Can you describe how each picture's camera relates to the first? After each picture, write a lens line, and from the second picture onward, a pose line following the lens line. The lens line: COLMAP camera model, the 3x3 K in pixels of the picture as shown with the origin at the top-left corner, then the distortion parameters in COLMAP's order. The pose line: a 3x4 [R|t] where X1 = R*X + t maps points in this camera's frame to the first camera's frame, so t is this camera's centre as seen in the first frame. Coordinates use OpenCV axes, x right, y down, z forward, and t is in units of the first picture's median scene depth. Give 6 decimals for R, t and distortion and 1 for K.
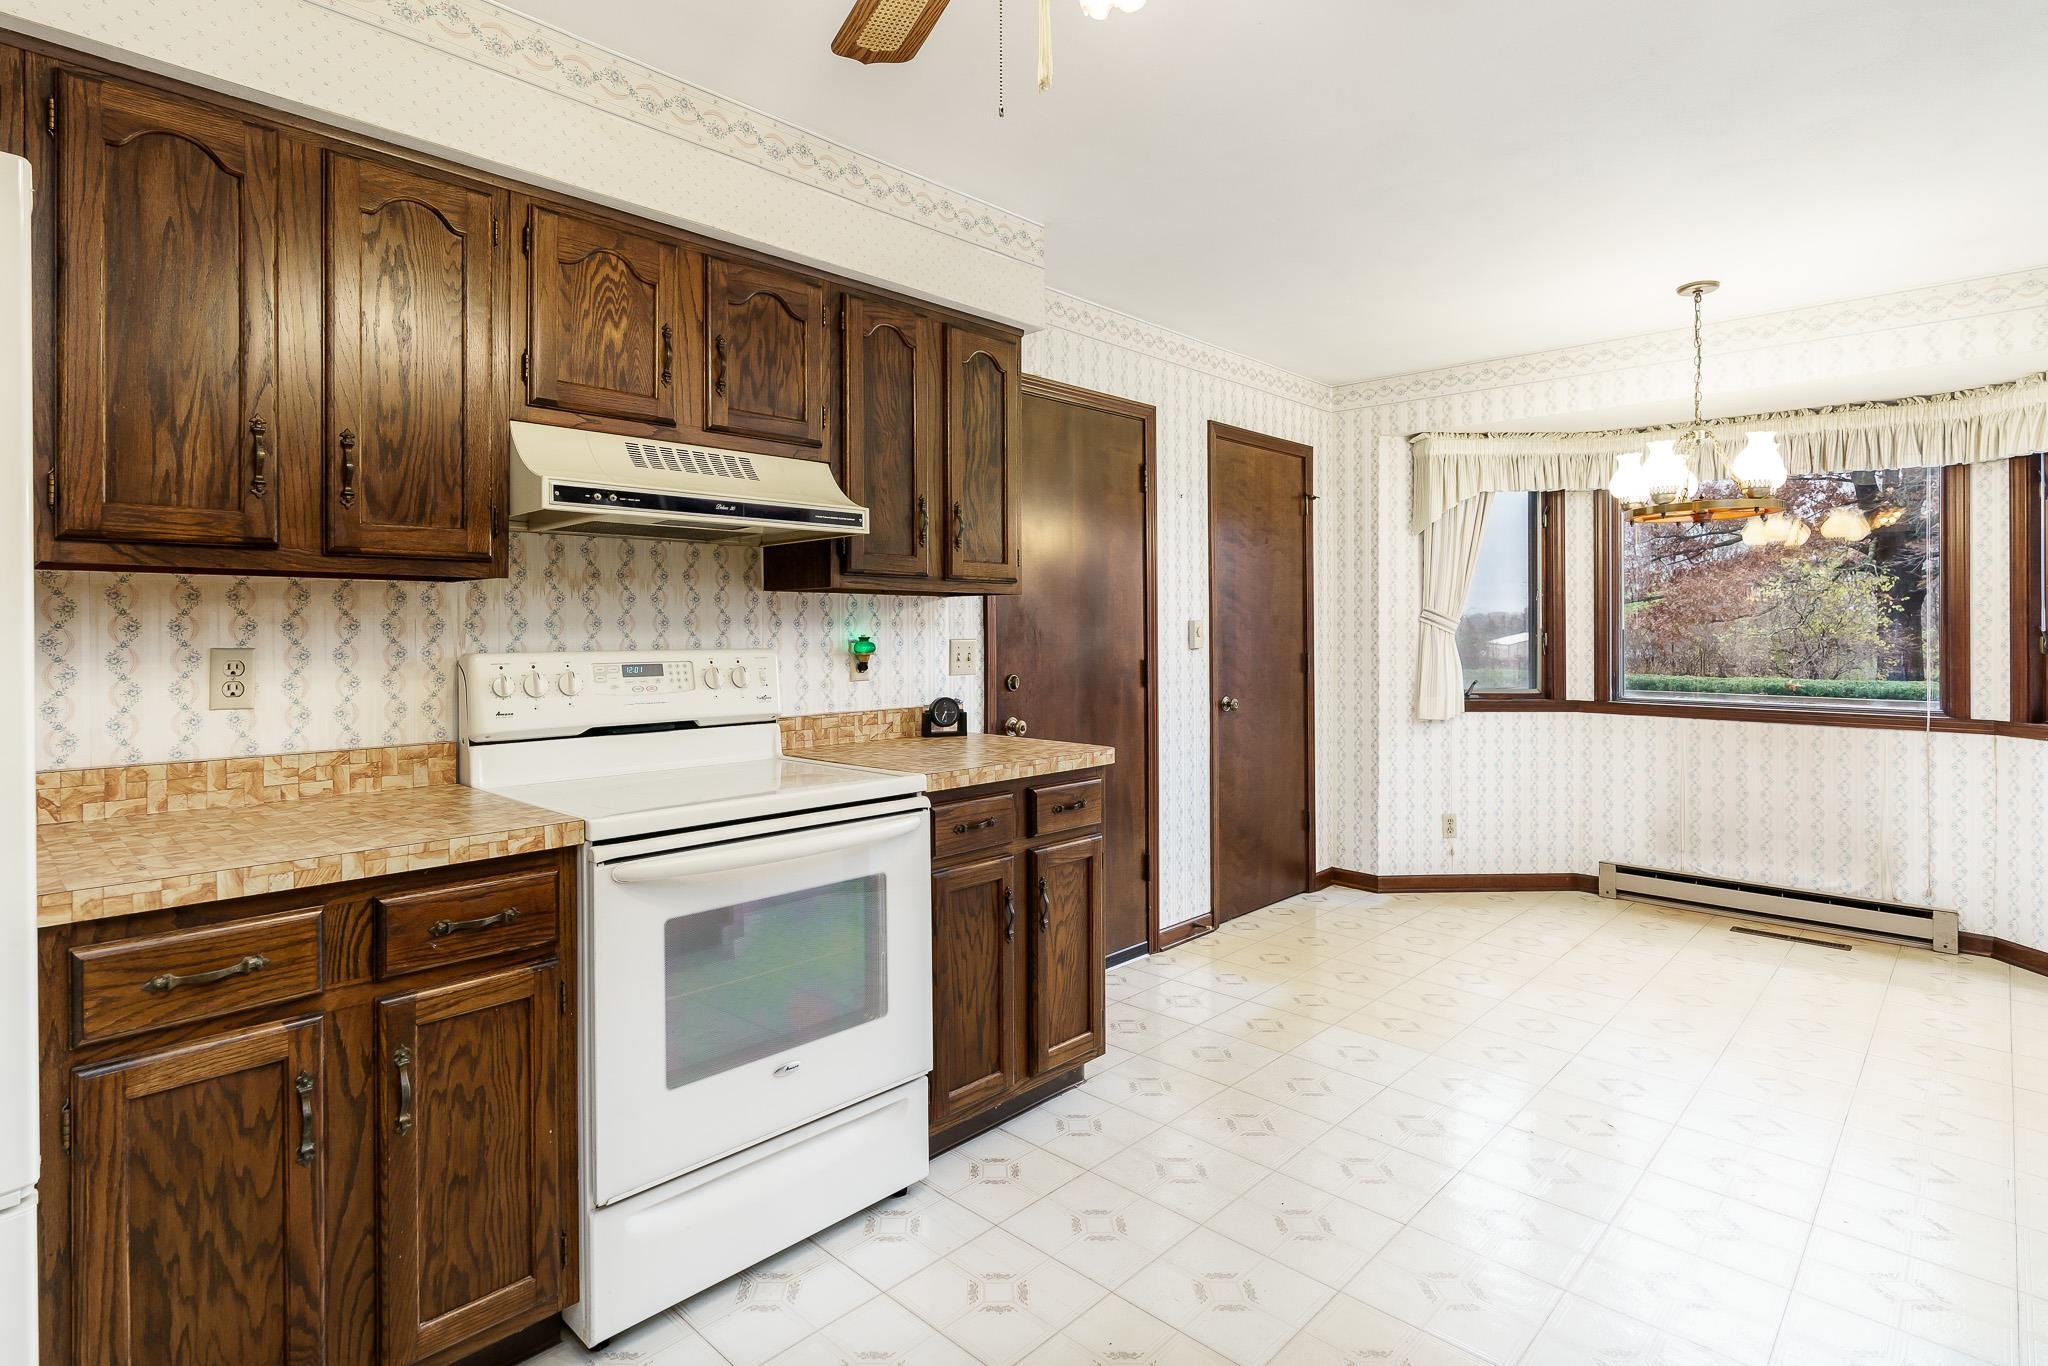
lens RADIAL K [[1051.7, 0, 1012.0], [0, 1051.7, 623.1], [0, 0, 1]] dist [0.001192, 0.001796]
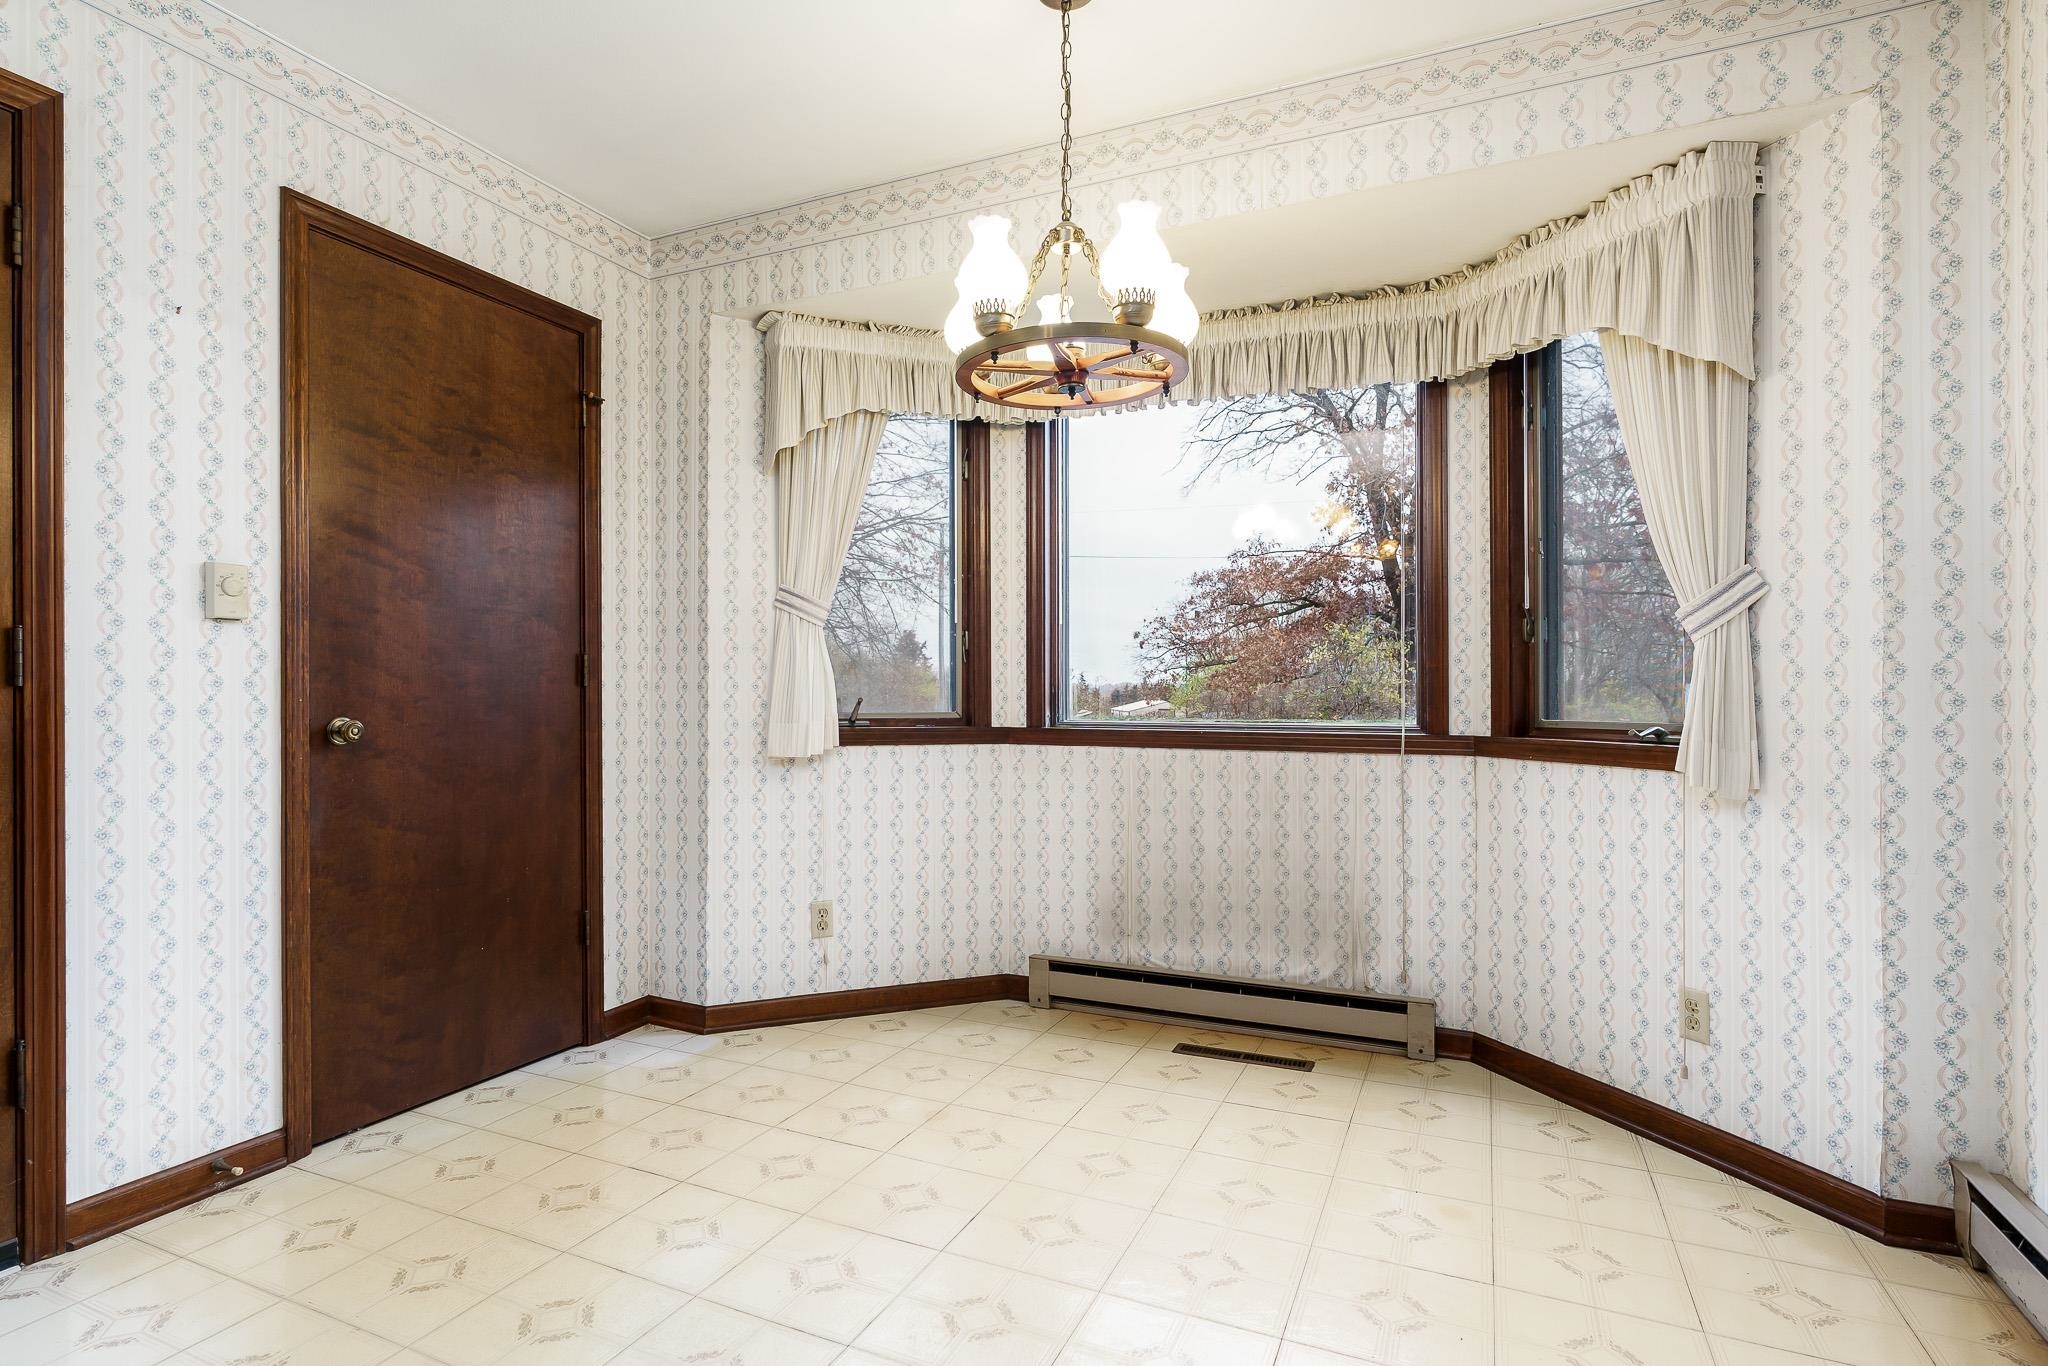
lens RADIAL K [[969.9, 0, 1071.0], [0, 969.9, 690.3], [0, 0, 1]] dist [-0.011779, 0.001427]
pose [[0.938633, 0.006836, 0.344850, 0.364318], [-0.003195, 0.999933, -0.011125, 0.057320], [-0.344903, 0.009340, 0.938592, 0.388338]]
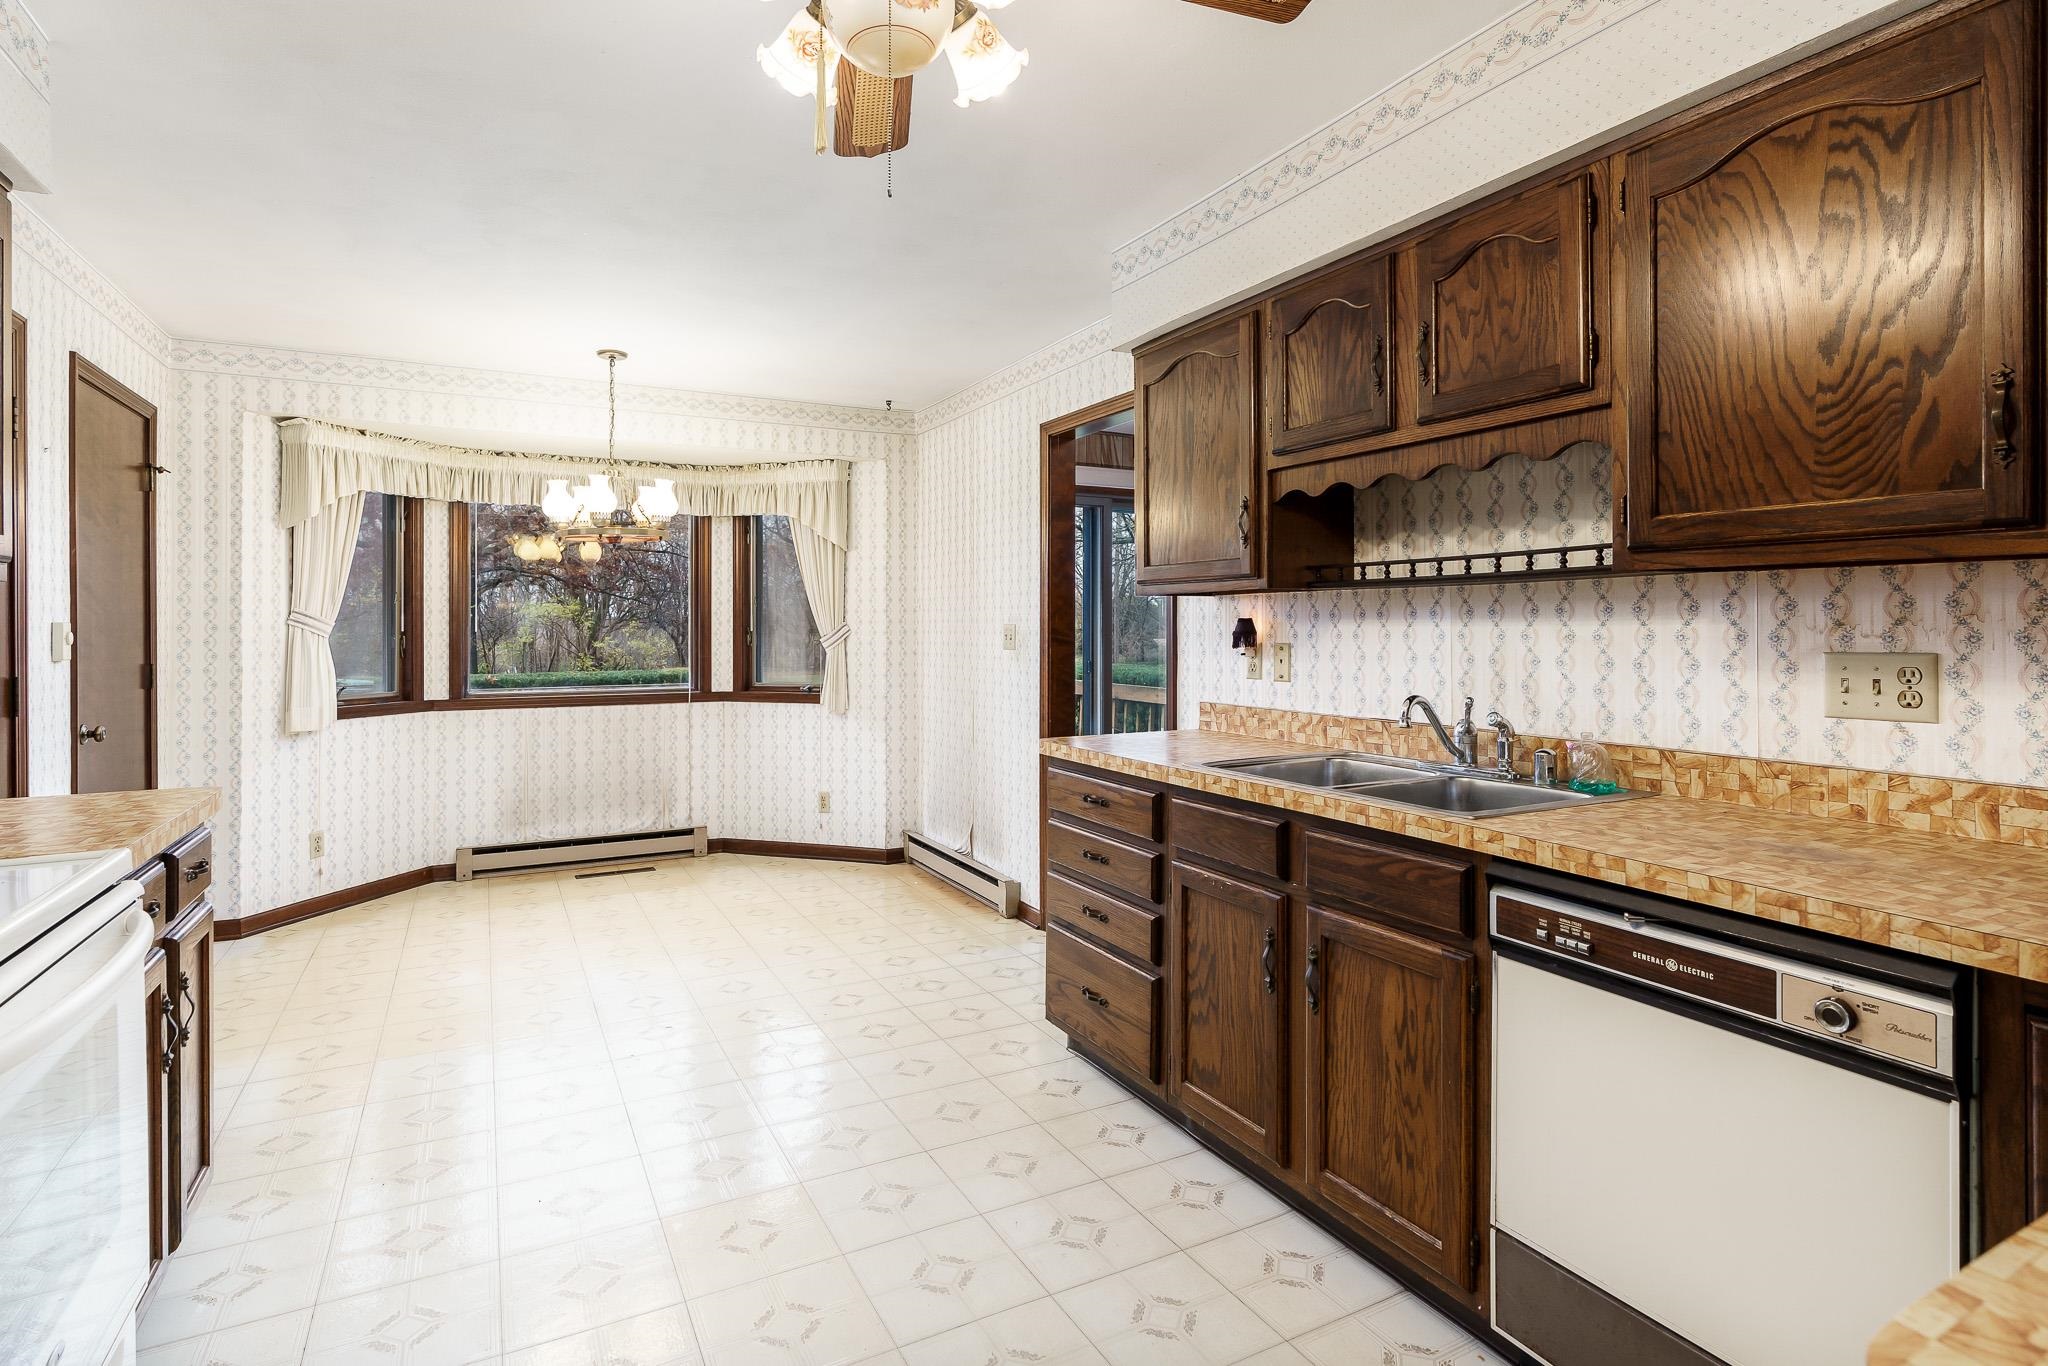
lens RADIAL K [[1051.7, 0, 1012.0], [0, 1051.7, 623.1], [0, 0, 1]] dist [0.001192, 0.001796]
pose [[0.307759, 0.003161, 0.951459, -0.290197], [0.002862, 0.999987, -0.004248, 0.002994], [-0.951460, 0.004031, 0.307746, 0.133433]]
